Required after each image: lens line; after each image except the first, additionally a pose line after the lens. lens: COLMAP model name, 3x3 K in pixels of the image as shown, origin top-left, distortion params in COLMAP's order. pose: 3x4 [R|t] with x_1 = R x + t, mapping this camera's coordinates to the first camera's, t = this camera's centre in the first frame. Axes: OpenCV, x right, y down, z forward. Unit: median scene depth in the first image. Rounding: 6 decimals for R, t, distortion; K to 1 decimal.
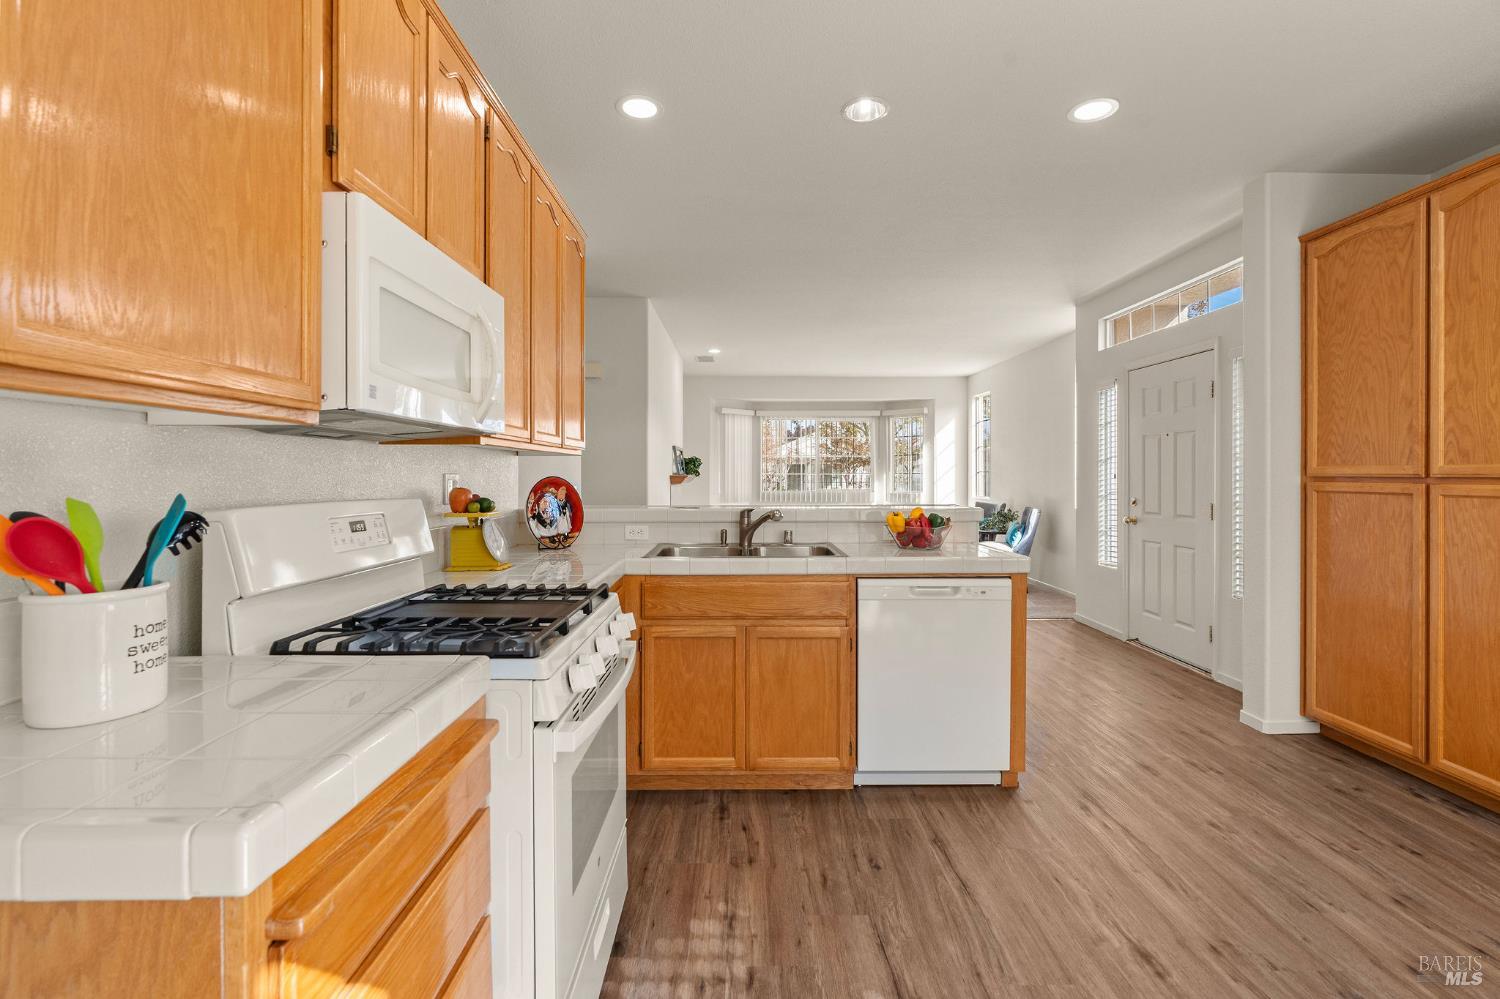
lens RADIAL K [[675.3, 0, 747.1], [0, 675.3, 475.4], [0, 0, 1]] dist [-0.009474, 0.002433]
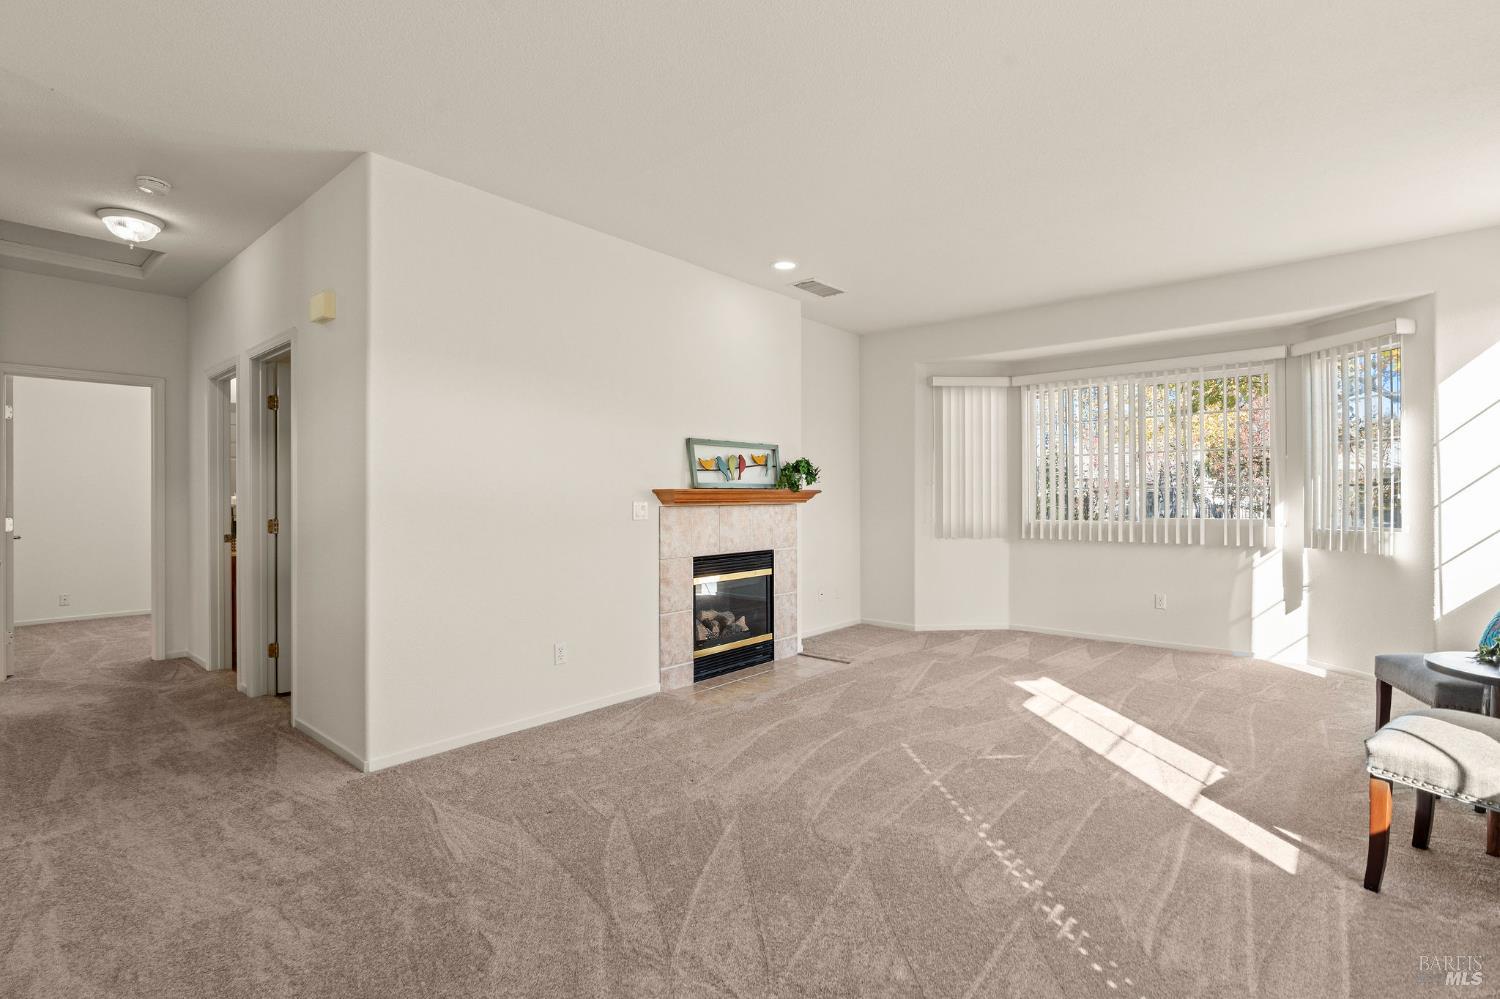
lens RADIAL K [[712.8, 0, 753.5], [0, 712.8, 496.9], [0, 0, 1]] dist [-0.002311, 0.001042]
pose [[0.762175, -0.004596, -0.647355, 0.912436], [0.002683, 0.999989, -0.003940, 0.023851], [0.647366, 0.001267, 0.762178, 1.600749]]
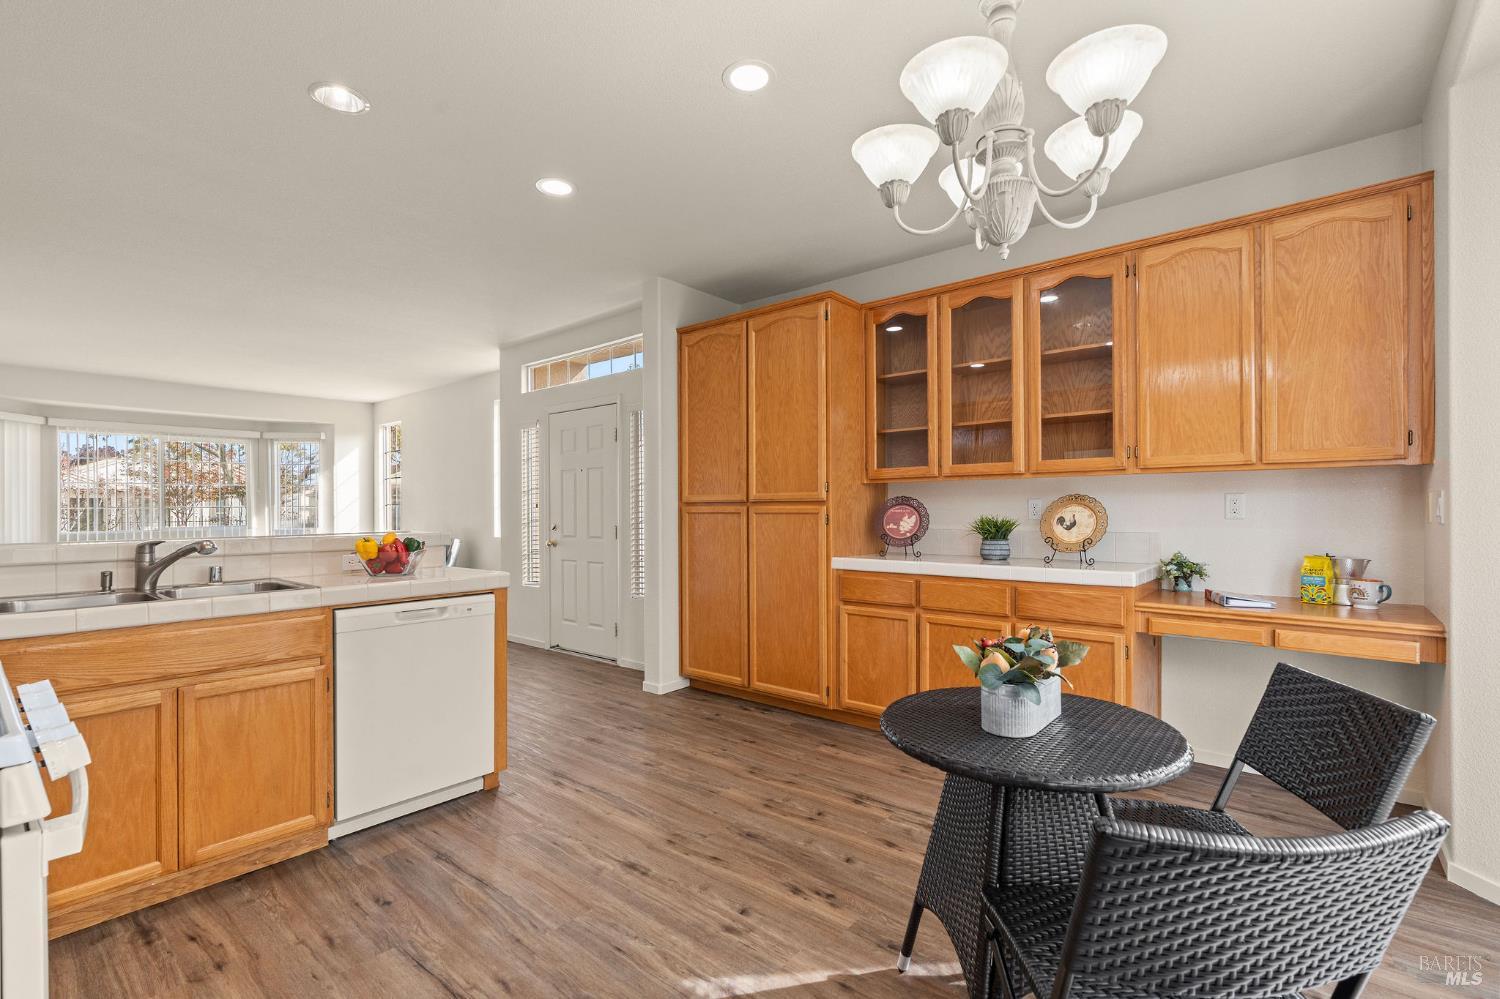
lens RADIAL K [[675.3, 0, 750.7], [0, 675.3, 503.5], [0, 0, 1]] dist [-0.009474, 0.002433]
pose [[0.649785, 0.002579, 0.760114, -0.159508], [0.007231, 0.999928, -0.009574, 0.022093], [-0.760084, 0.011718, 0.649719, -0.015345]]
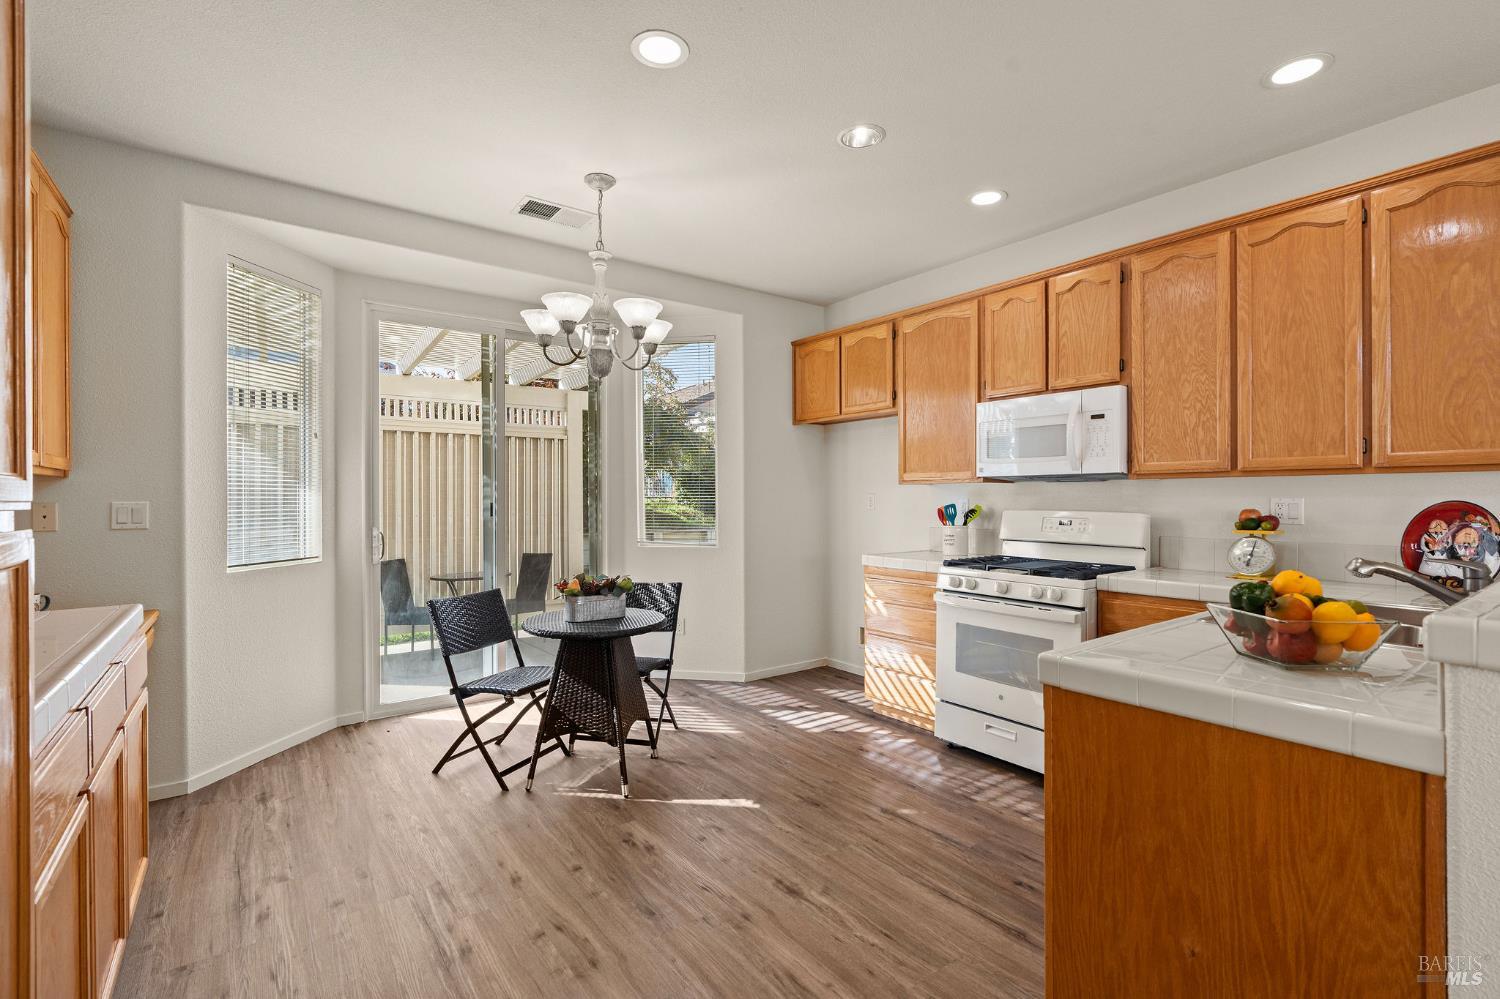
lens RADIAL K [[675.3, 0, 747.4], [0, 675.3, 497.4], [0, 0, 1]] dist [-0.009474, 0.002433]
pose [[-0.806725, 0.001003, -0.590926, 0.907879], [0.001414, 0.999999, -0.000233, -0.003079], [0.590925, -0.001024, -0.806726, 1.274413]]
